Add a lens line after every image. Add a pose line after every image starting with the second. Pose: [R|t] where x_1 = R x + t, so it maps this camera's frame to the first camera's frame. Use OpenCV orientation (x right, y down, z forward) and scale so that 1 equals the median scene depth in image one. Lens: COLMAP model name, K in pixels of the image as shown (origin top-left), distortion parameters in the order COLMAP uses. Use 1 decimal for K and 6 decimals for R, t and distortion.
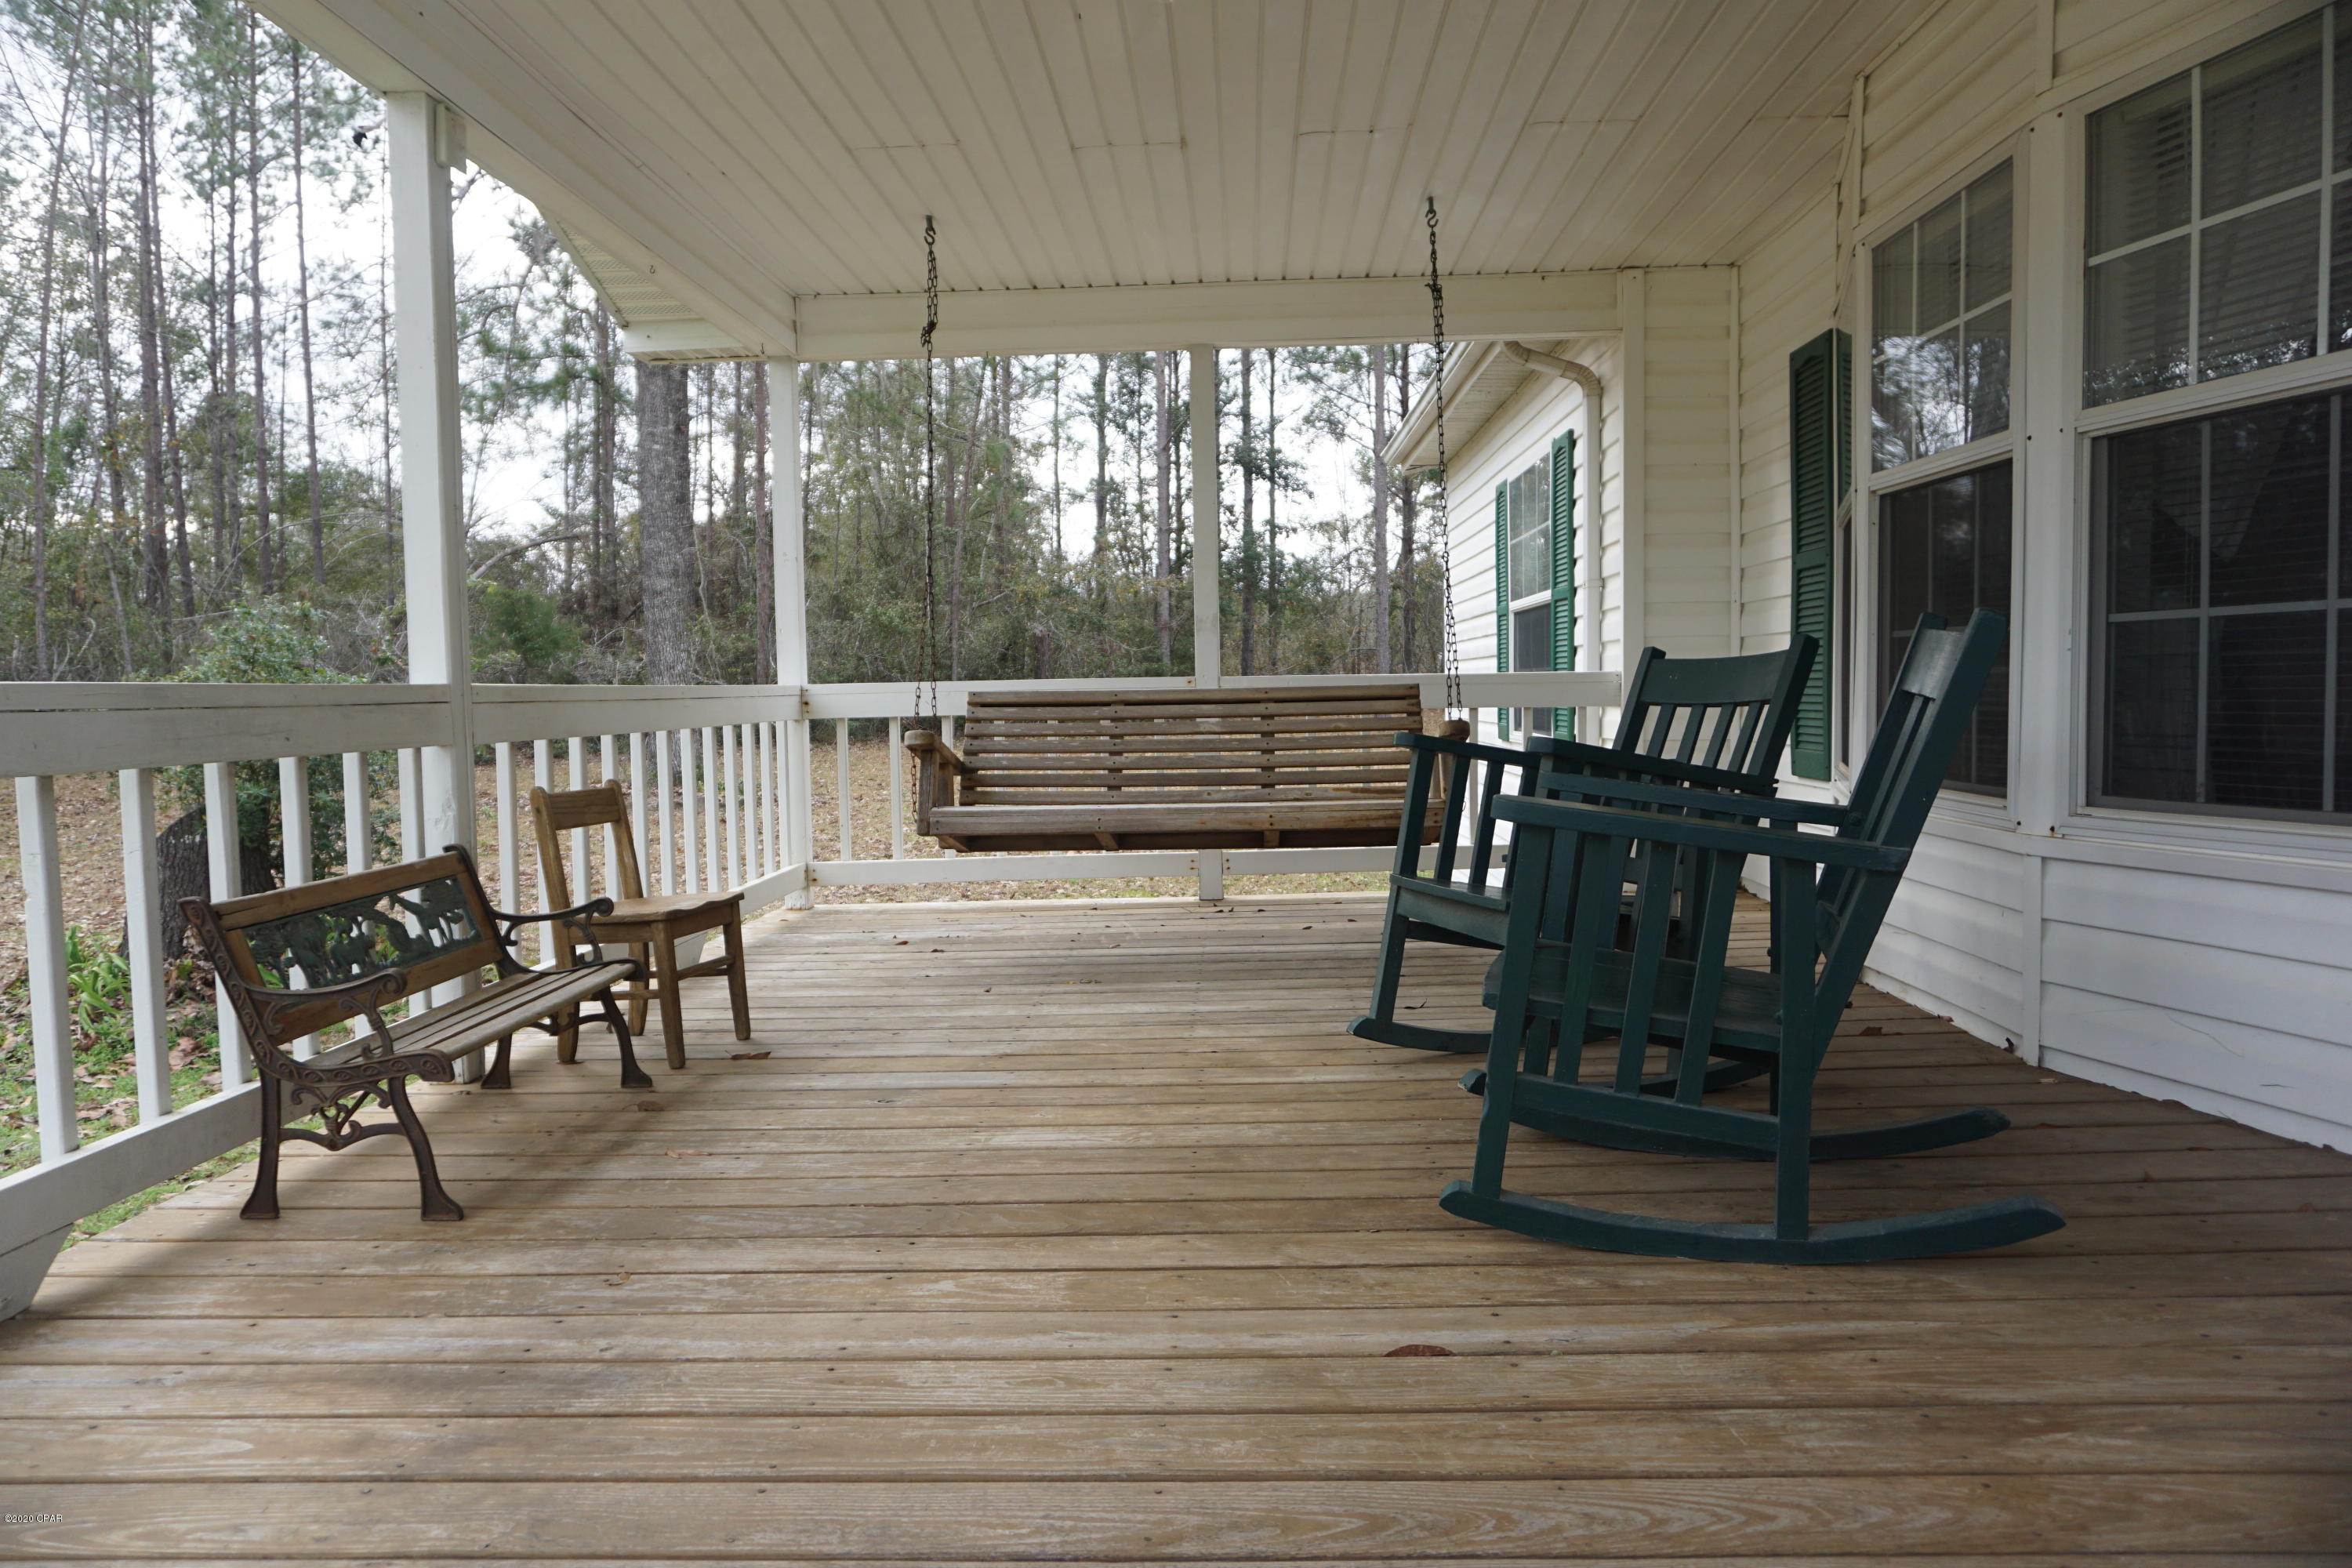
lens RADIAL K [[1564.6, 0, 1170.2], [0, 1564.6, 776.0], [0, 0, 1]] dist [-0.049251, 0.034515]
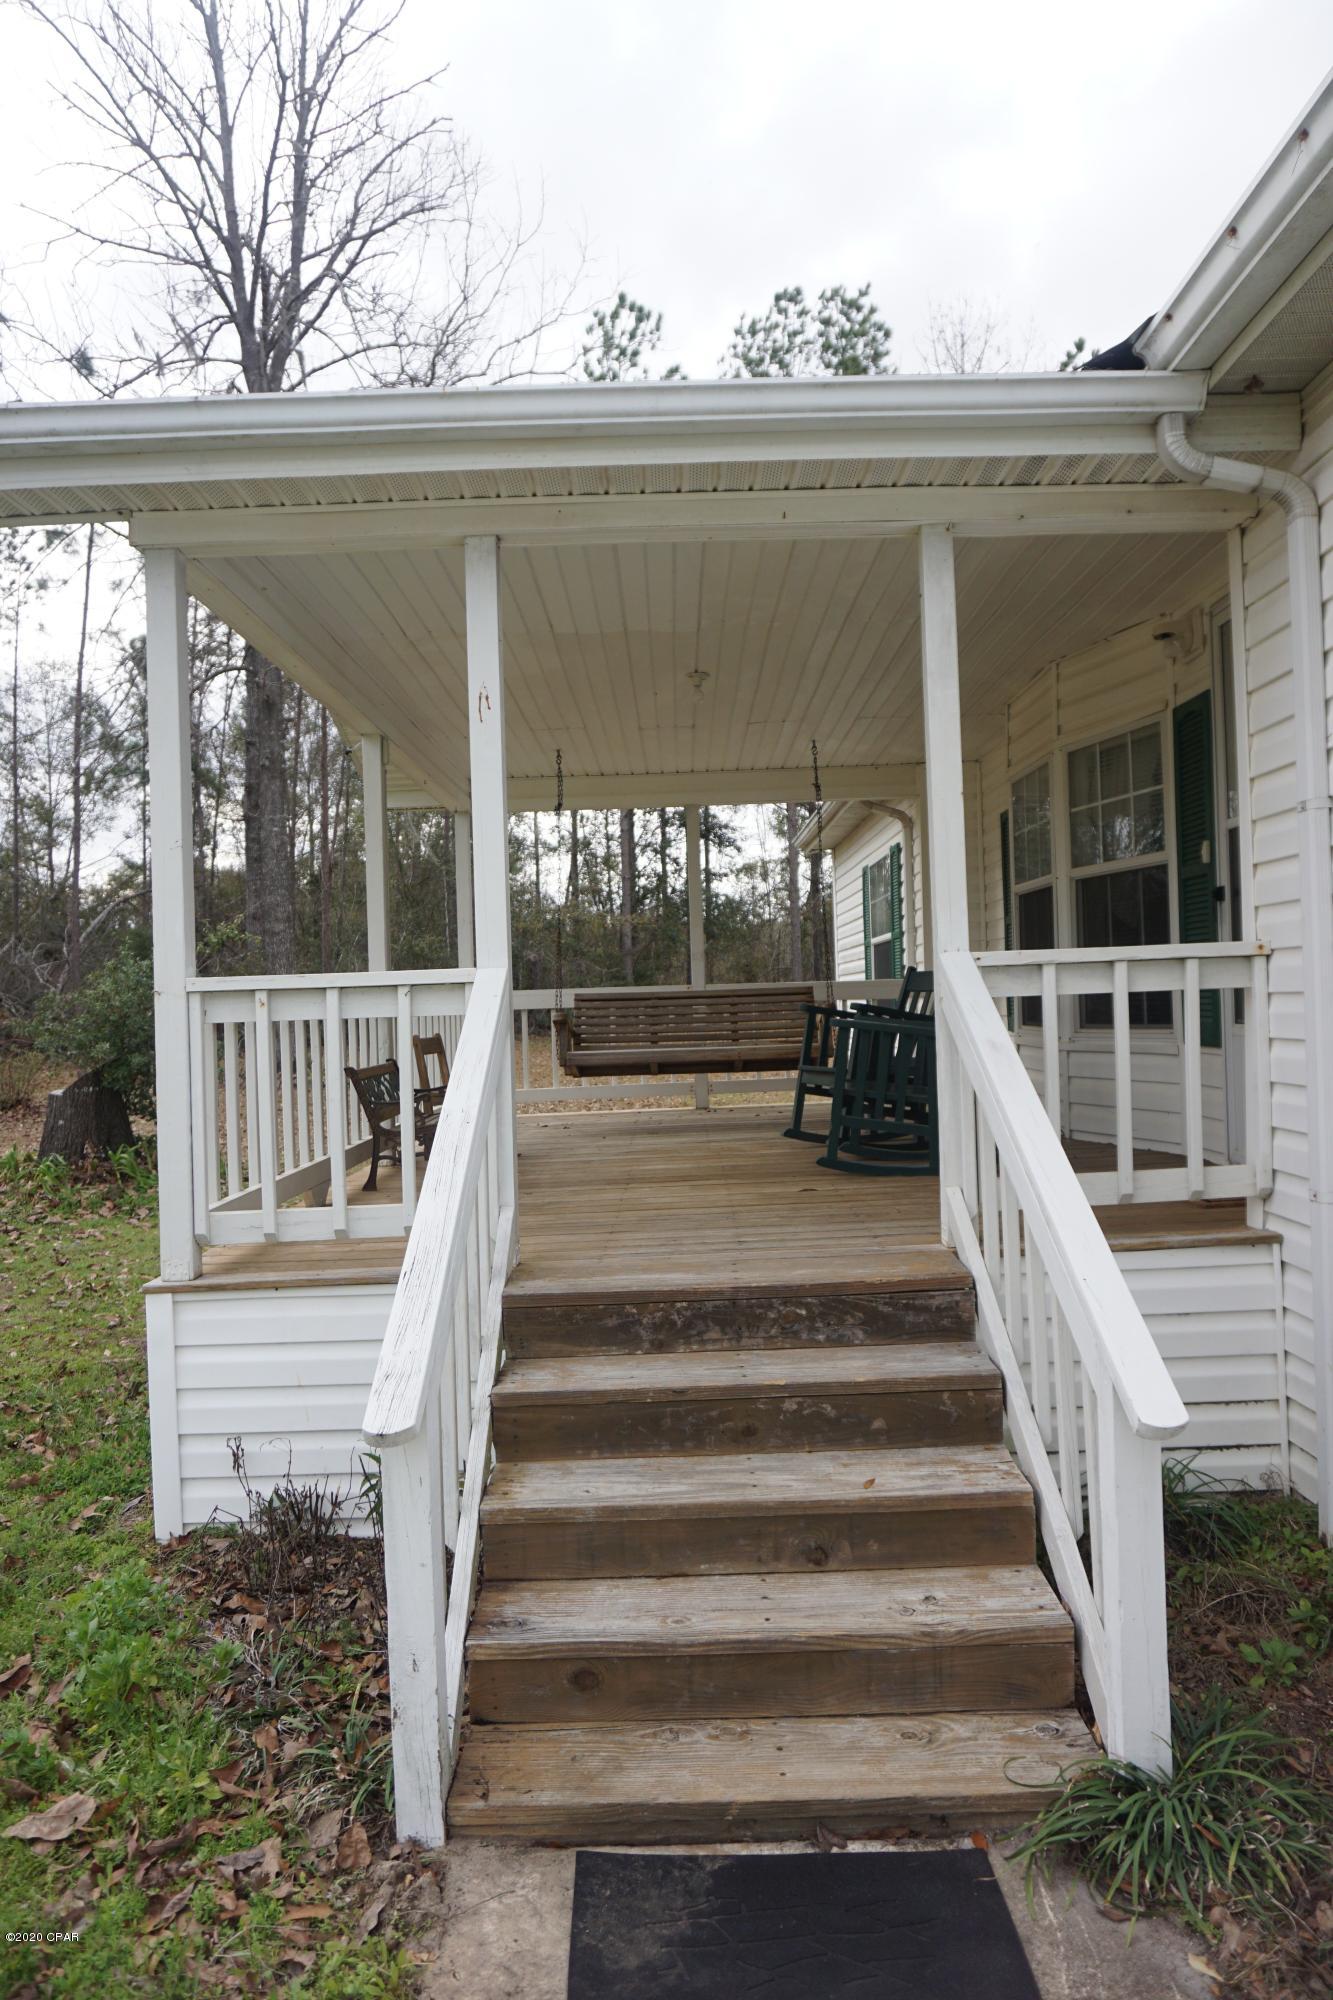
lens RADIAL K [[1330.4, 0, 675.8], [0, 1330.4, 991.1], [0, 0, 1]] dist [-0.049251, 0.034515]
pose [[0.998981, -0.012588, 0.043338, -0.038737], [0.015369, 0.997802, -0.064458, 0.024123], [-0.042432, 0.065059, 0.996979, -0.300244]]
